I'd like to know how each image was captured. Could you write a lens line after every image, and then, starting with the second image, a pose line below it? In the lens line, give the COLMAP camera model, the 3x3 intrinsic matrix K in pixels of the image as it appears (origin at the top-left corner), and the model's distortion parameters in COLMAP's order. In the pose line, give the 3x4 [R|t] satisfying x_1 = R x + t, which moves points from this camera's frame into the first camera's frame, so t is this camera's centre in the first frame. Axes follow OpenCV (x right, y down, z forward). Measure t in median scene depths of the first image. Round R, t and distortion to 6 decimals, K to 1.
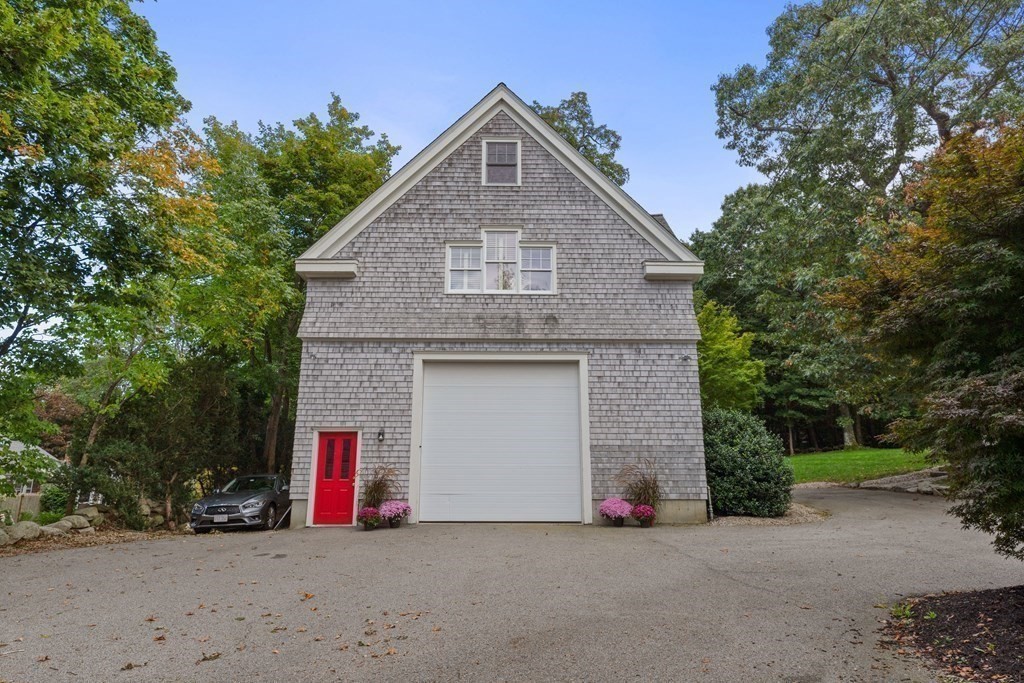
lens RADIAL K [[605.3, 0, 511.6], [0, 605.3, 340.7], [0, 0, 1]] dist [-0.001299, 0.000031]
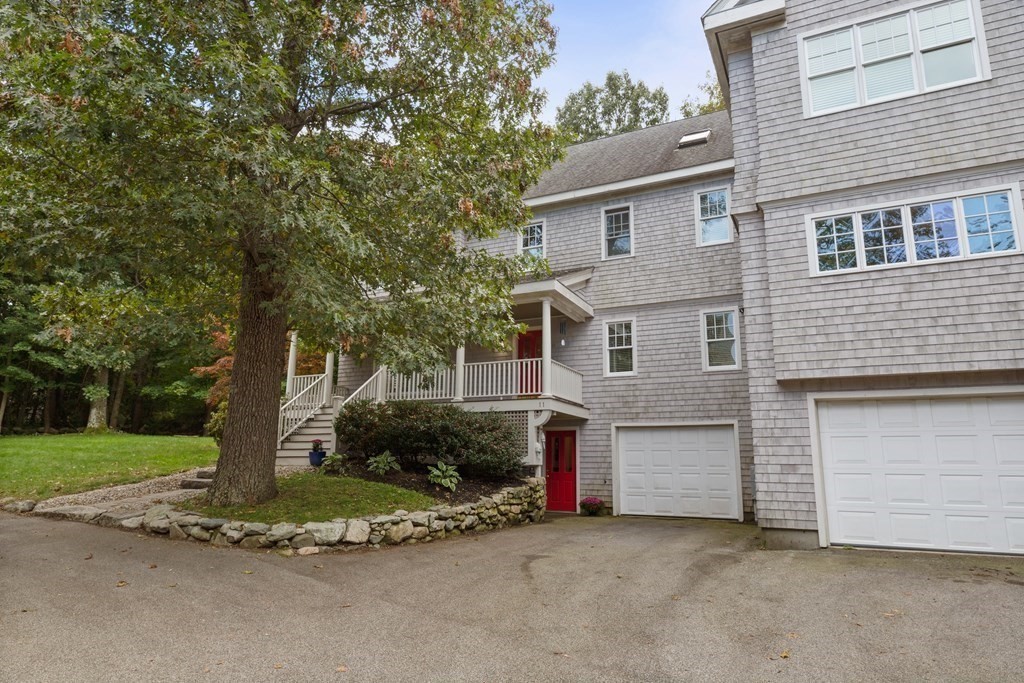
lens RADIAL K [[646.7, 0, 512.8], [0, 646.7, 340.9], [0, 0, 1]] dist [0.000396, 0.000147]
pose [[0.507289, 0.179254, 0.842927, 0.164967], [-0.206927, 0.974848, -0.082776, 0.040208], [-0.836564, -0.132433, 0.531623, 0.228410]]
